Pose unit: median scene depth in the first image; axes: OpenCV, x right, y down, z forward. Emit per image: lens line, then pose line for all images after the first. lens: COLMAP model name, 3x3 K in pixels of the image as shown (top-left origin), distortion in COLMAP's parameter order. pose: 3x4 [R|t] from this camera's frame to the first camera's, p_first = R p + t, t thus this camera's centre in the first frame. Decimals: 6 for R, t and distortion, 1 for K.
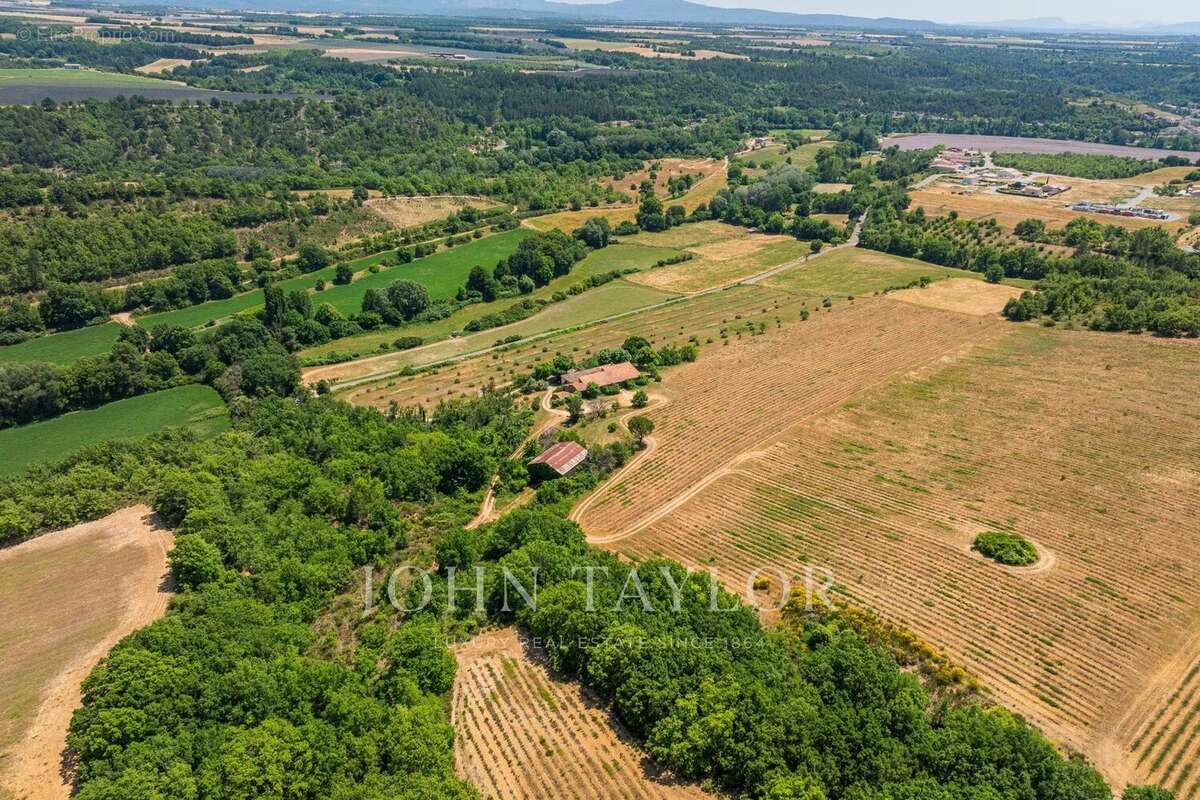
lens RADIAL K [[836.2, 0, 602.3], [0, 836.2, 385.2], [0, 0, 1]] dist [0.003590, -0.002701]
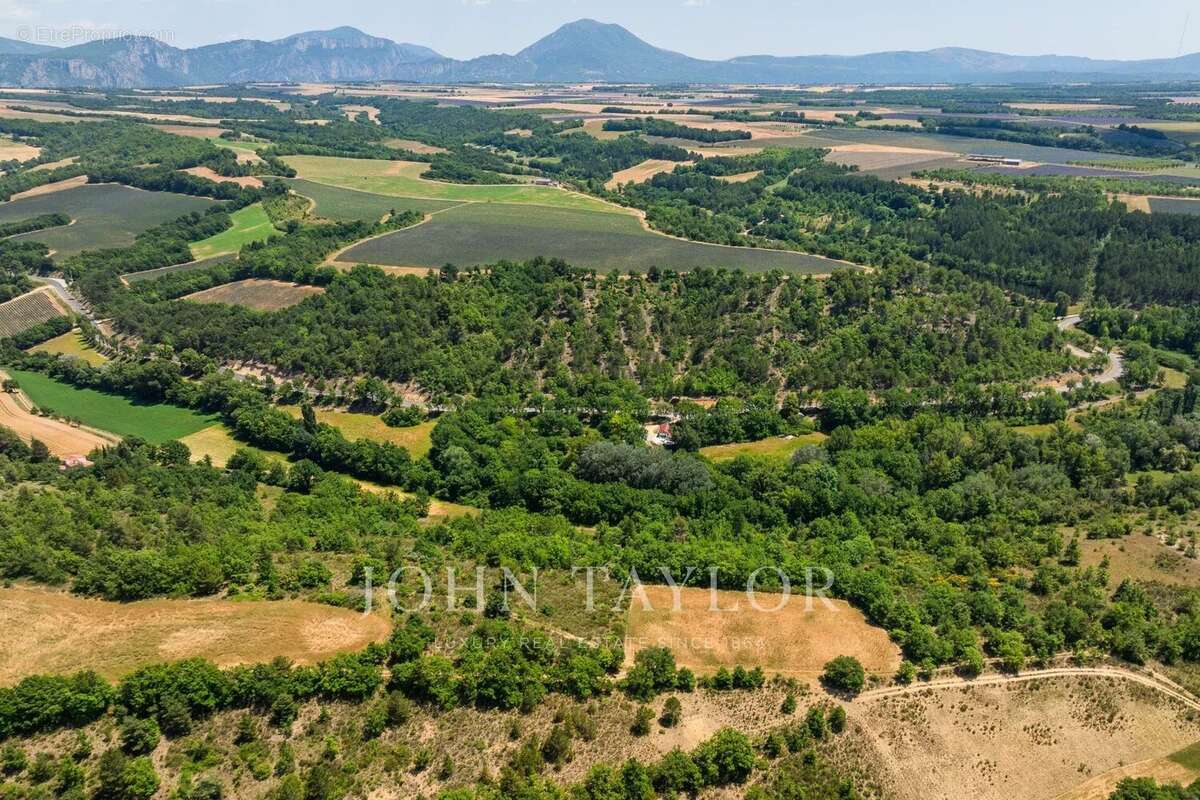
lens RADIAL K [[859.3, 0, 600.0], [0, 859.3, 400.0], [0, 0, 1]] dist [-0.005210, -0.000962]
pose [[0.852593, 0.152509, -0.499826, -0.186056], [-0.182376, 0.983166, -0.011106, -0.302001], [0.489718, 0.100625, 0.866055, 0.525749]]
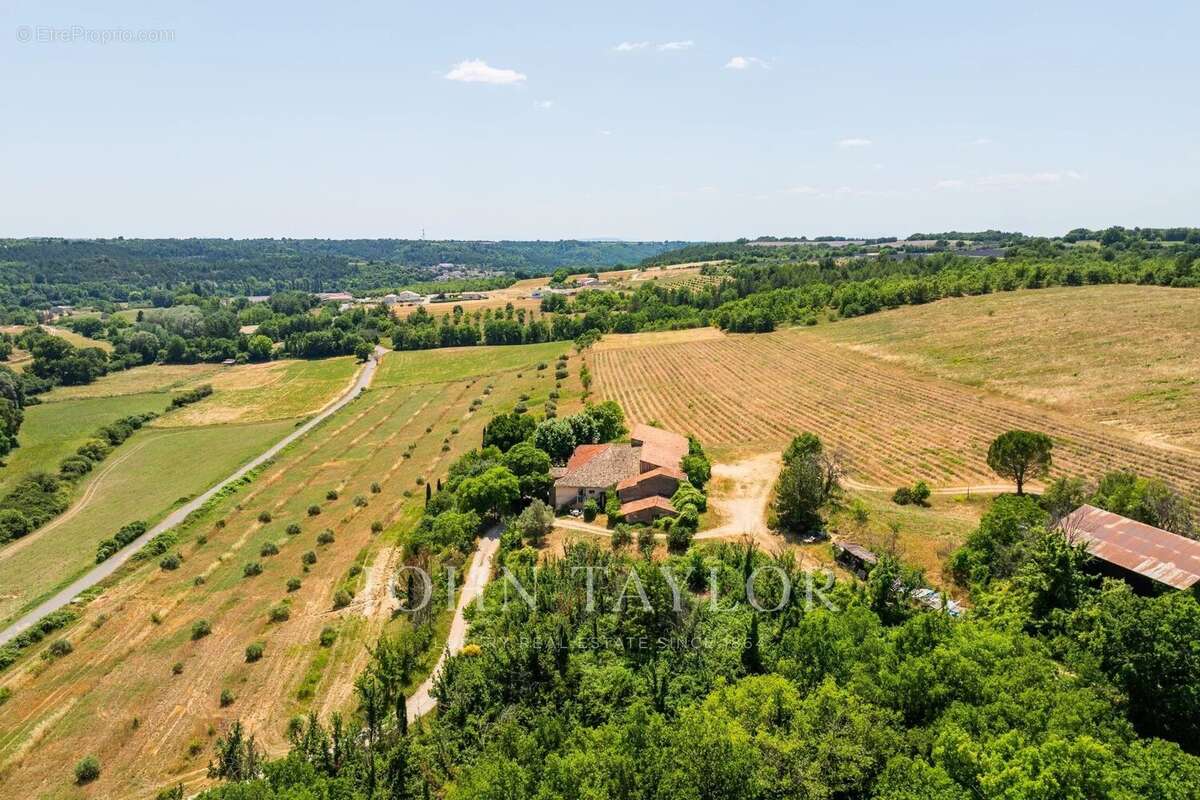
lens RADIAL K [[836.2, 0, 602.3], [0, 836.2, 385.2], [0, 0, 1]] dist [0.003590, -0.002701]
pose [[0.623417, -0.156687, 0.766029, -0.159543], [0.334426, 0.939012, -0.080096, -0.008170], [-0.706761, 0.306114, 0.637796, 0.335862]]
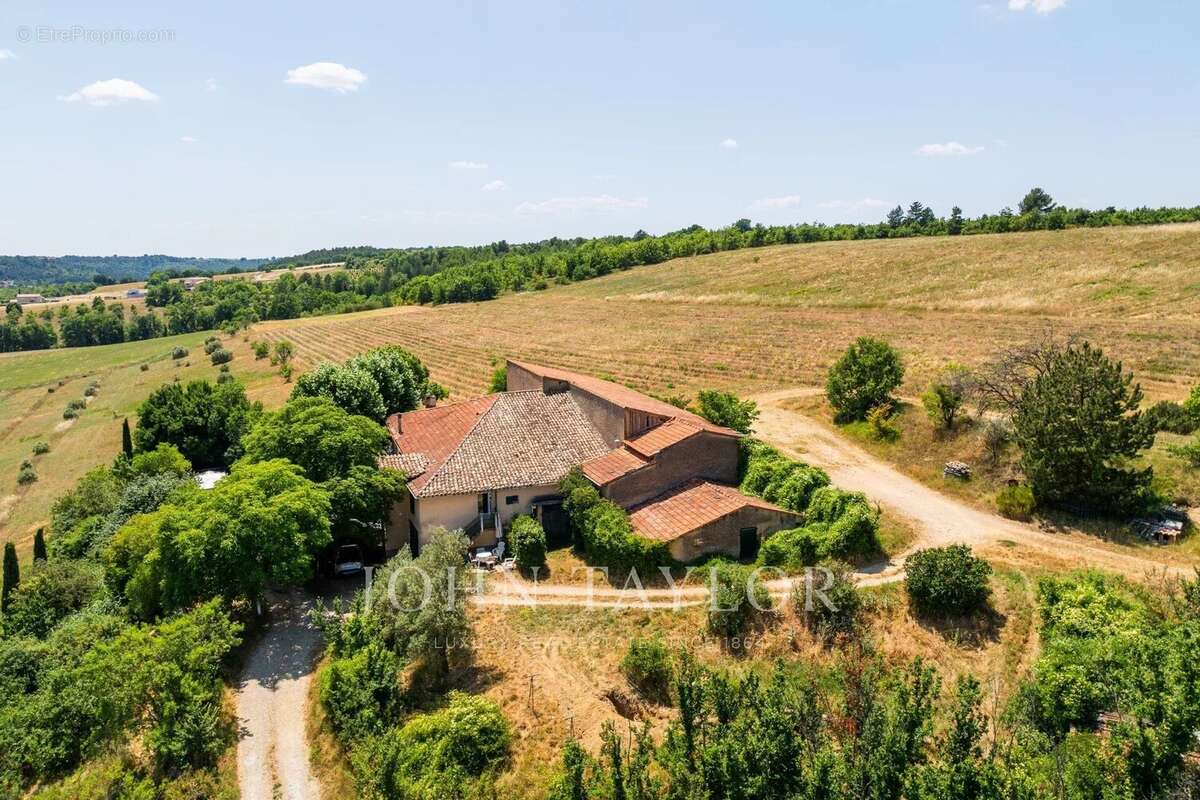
lens RADIAL K [[835.8, 0, 602.4], [0, 835.8, 352.3], [0, 0, 1]] dist [-0.003058, 0.000394]
pose [[0.217149, -0.130816, 0.967333, -0.088532], [0.409035, 0.911974, 0.031508, -0.012677], [-0.886305, 0.388831, 0.251542, 0.435190]]
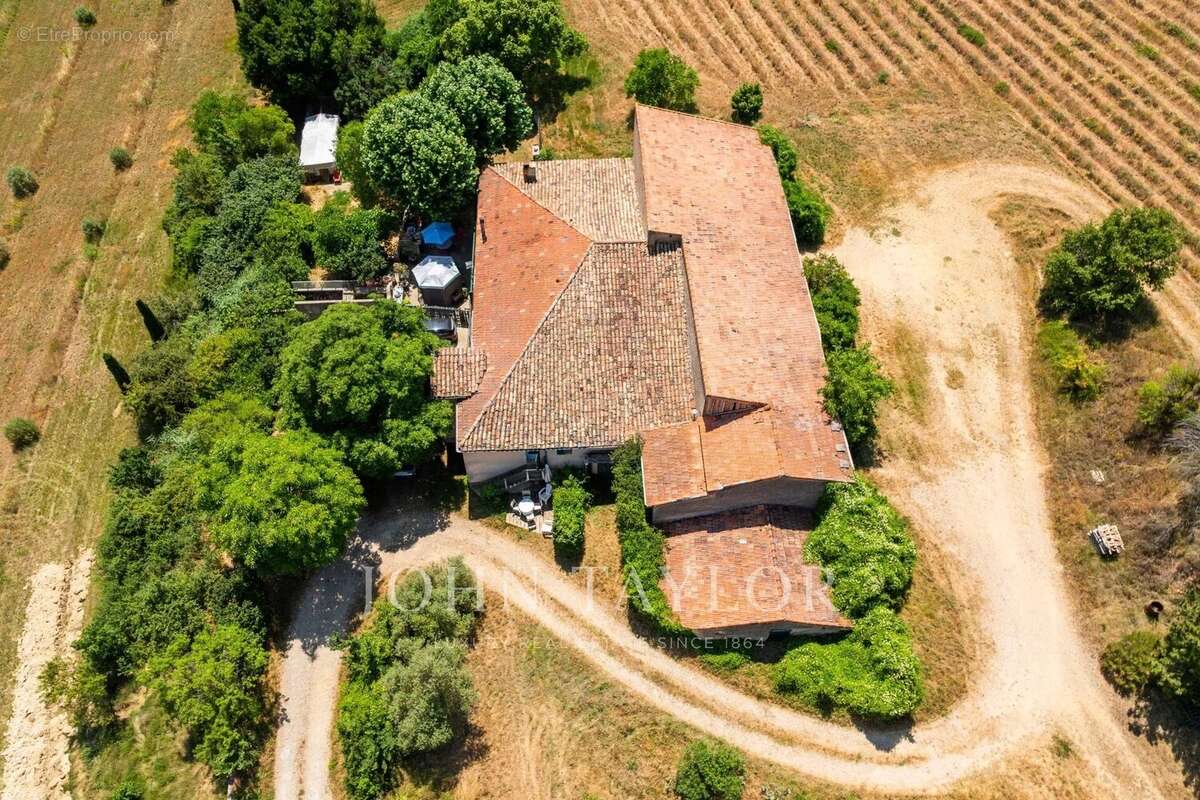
lens RADIAL K [[836.2, 0, 602.3], [0, 836.2, 385.2], [0, 0, 1]] dist [0.003590, -0.002701]
pose [[0.497528, -0.705944, 0.504093, -0.048126], [0.349797, 0.695053, 0.628127, -0.047446], [-0.793794, -0.136181, 0.592745, 0.424024]]
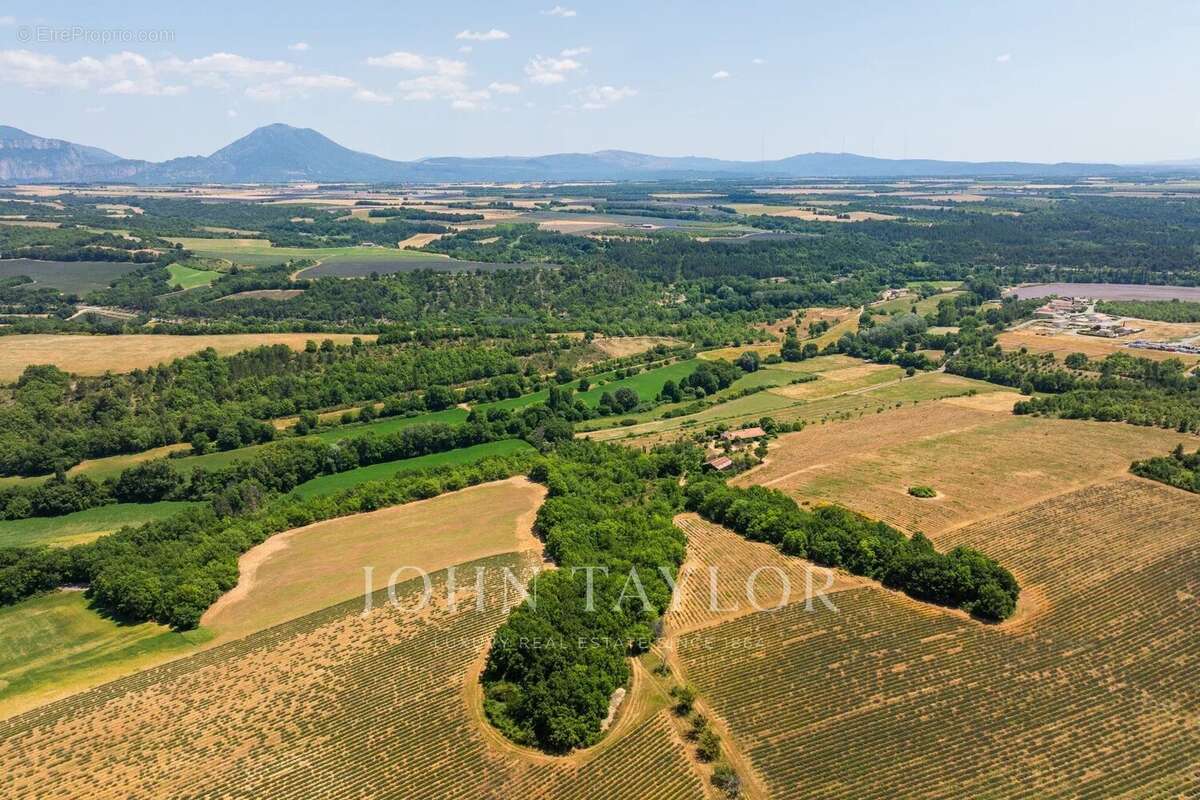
lens RADIAL K [[826.2, 0, 600.0], [0, 826.2, 400.0], [0, 0, 1]] dist [0.004425, -0.002801]
pose [[0.979075, 0.014596, -0.202975, 0.026445], [-0.044365, 0.988742, -0.142903, 0.085270], [0.198604, 0.148917, 0.968700, -0.364689]]
